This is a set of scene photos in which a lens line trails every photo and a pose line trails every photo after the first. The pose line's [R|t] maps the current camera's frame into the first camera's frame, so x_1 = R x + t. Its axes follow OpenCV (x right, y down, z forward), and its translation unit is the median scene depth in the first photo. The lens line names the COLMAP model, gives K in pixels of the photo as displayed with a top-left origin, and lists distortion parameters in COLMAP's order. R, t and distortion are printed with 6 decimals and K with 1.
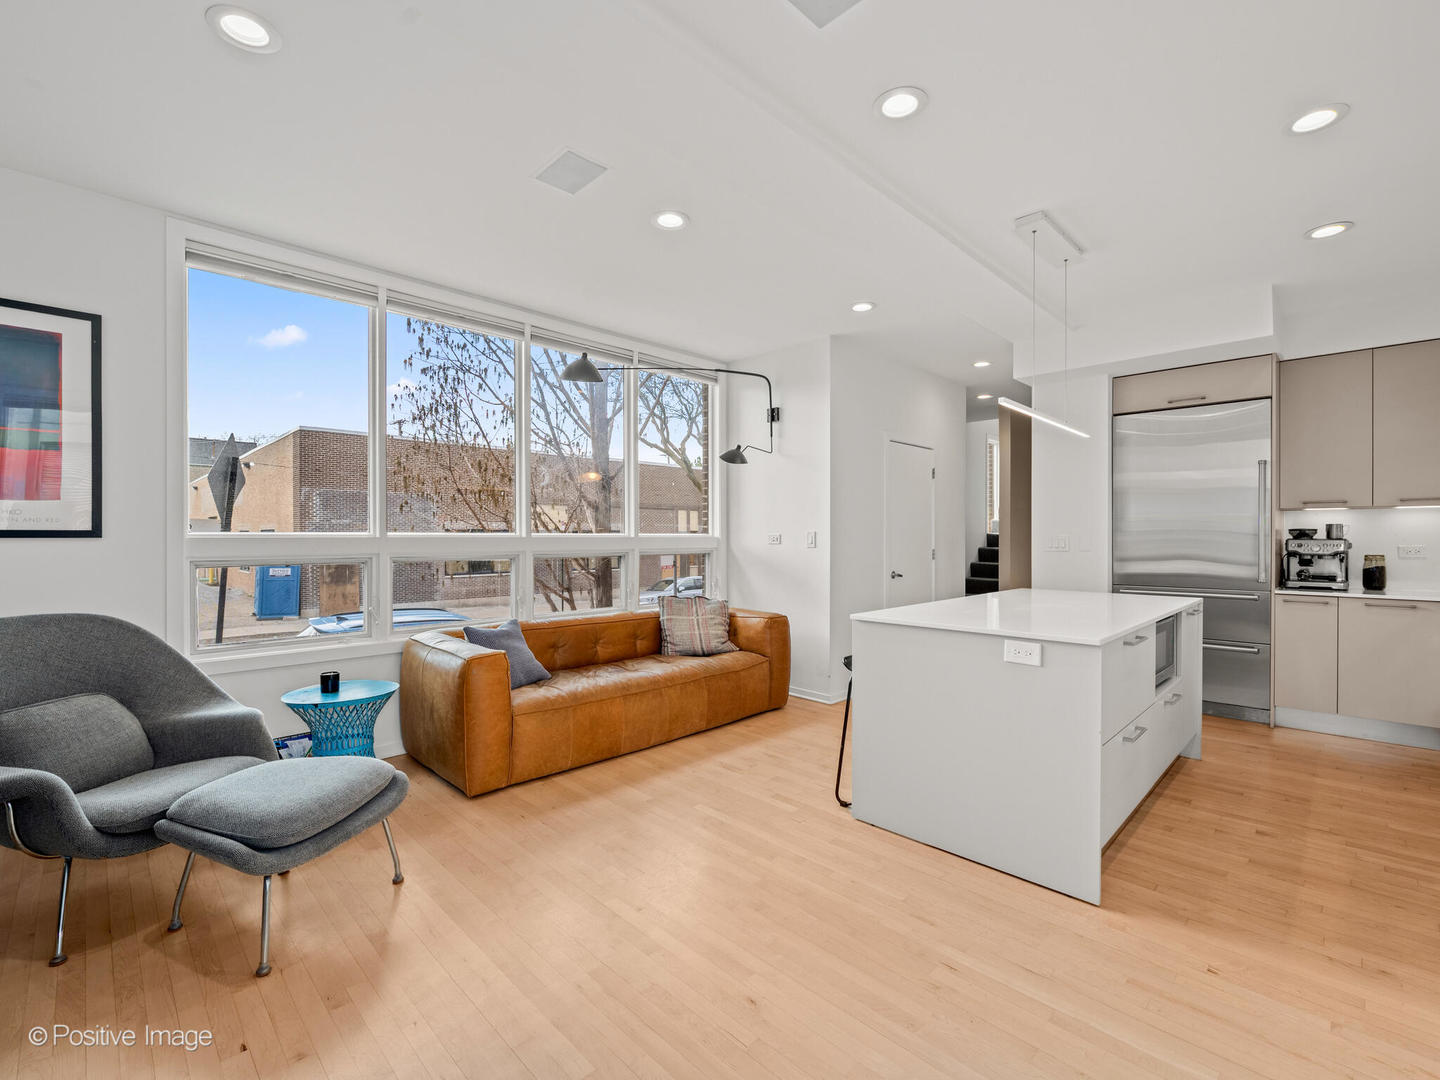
lens RADIAL K [[643.6, 0, 728.7], [0, 643.6, 540.3], [0, 0, 1]] dist [-0.003179, -0.000711]
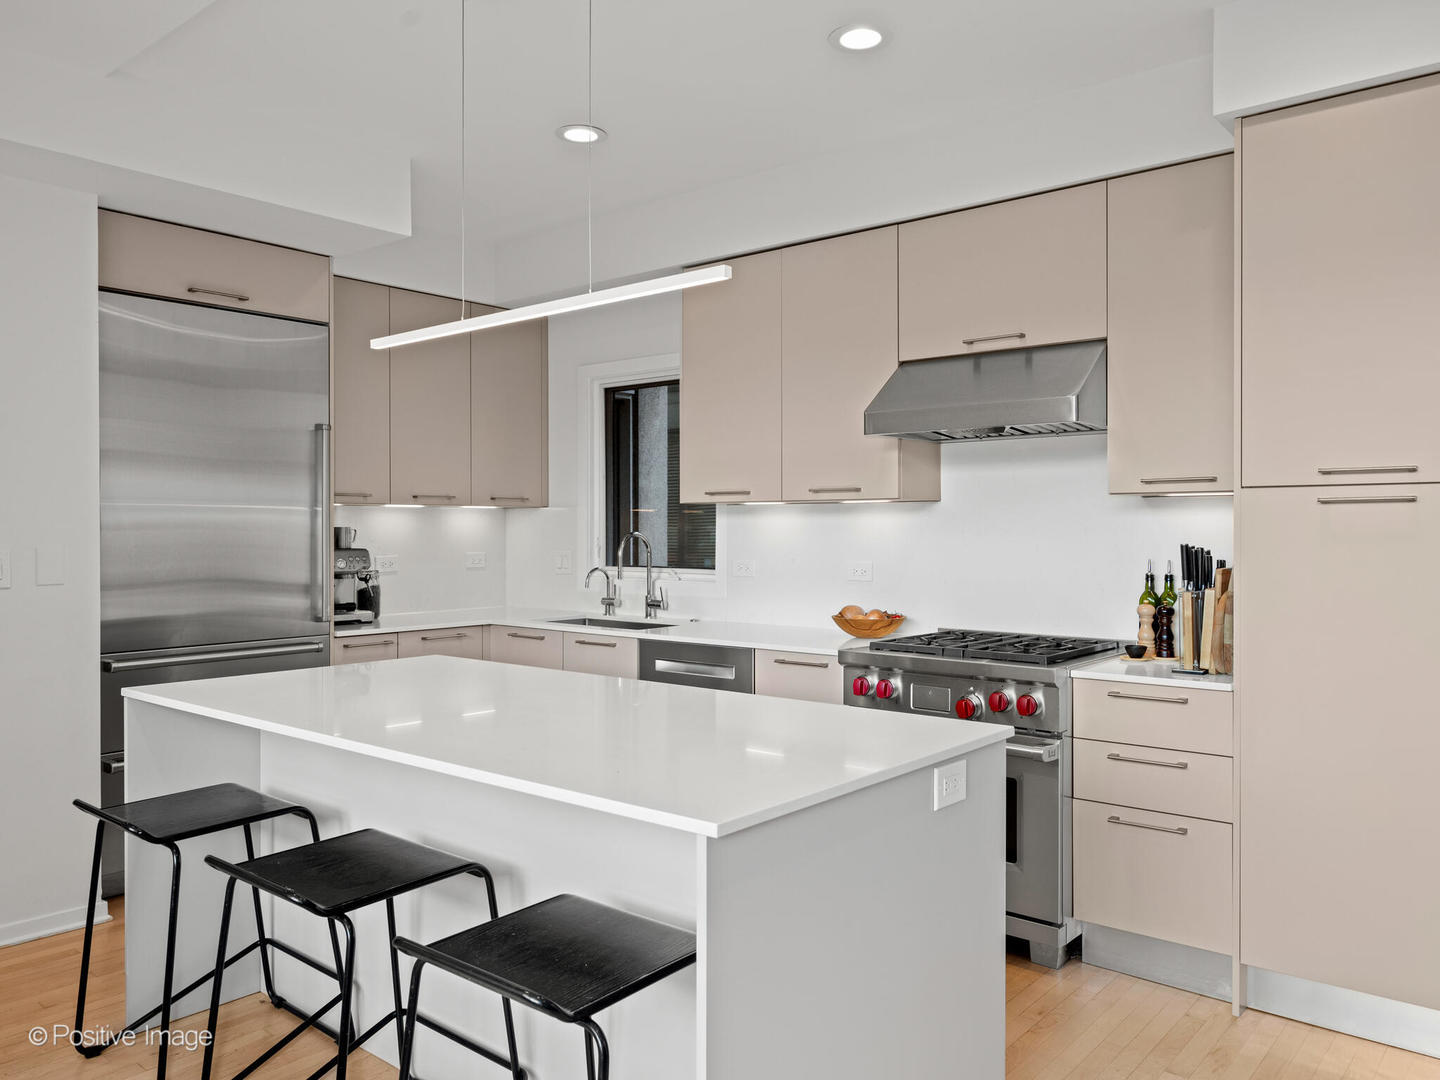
lens RADIAL K [[1078.6, 0, 716.9], [0, 1078.6, 530.7], [0, 0, 1]] dist [-0.013646, 0.009577]
pose [[-0.086886, -0.001138, 0.996218, -0.234956], [0.004206, 0.999990, 0.001509, -0.021666], [-0.996209, 0.004321, -0.086880, 0.707789]]
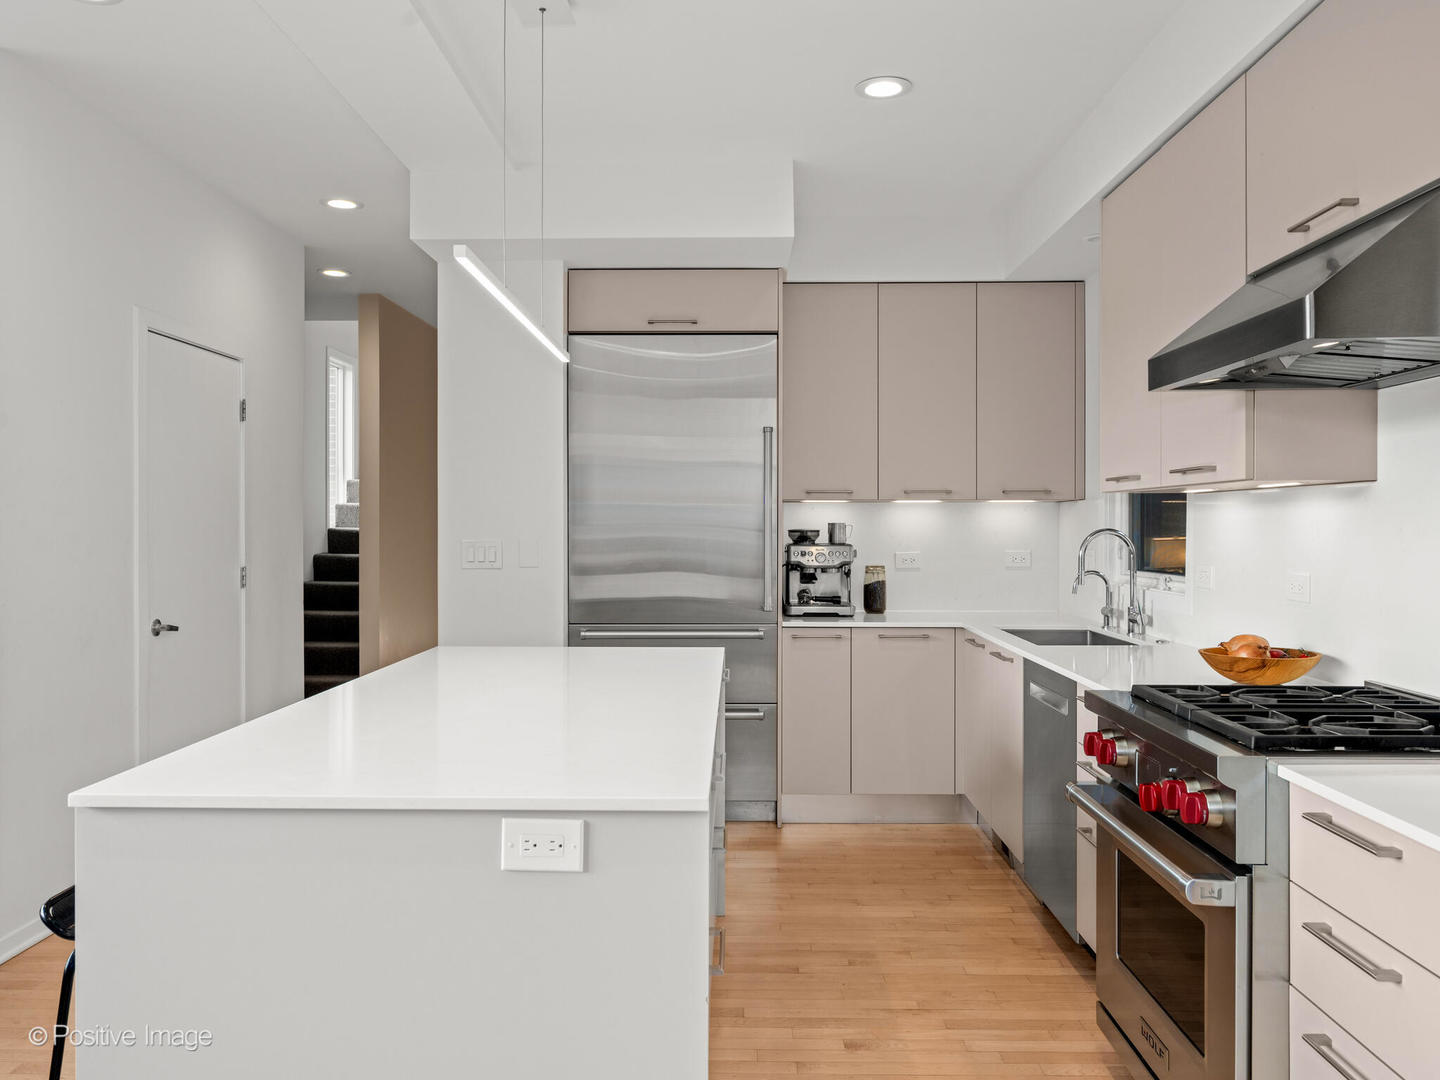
lens RADIAL K [[1078.6, 0, 720.4], [0, 1078.6, 531.4], [0, 0, 1]] dist [-0.013646, 0.009577]
pose [[0.725859, -0.002118, 0.687840, 0.029320], [0.001282, 0.999998, 0.001727, -0.018486], [-0.687842, -0.000372, 0.725860, 0.223971]]
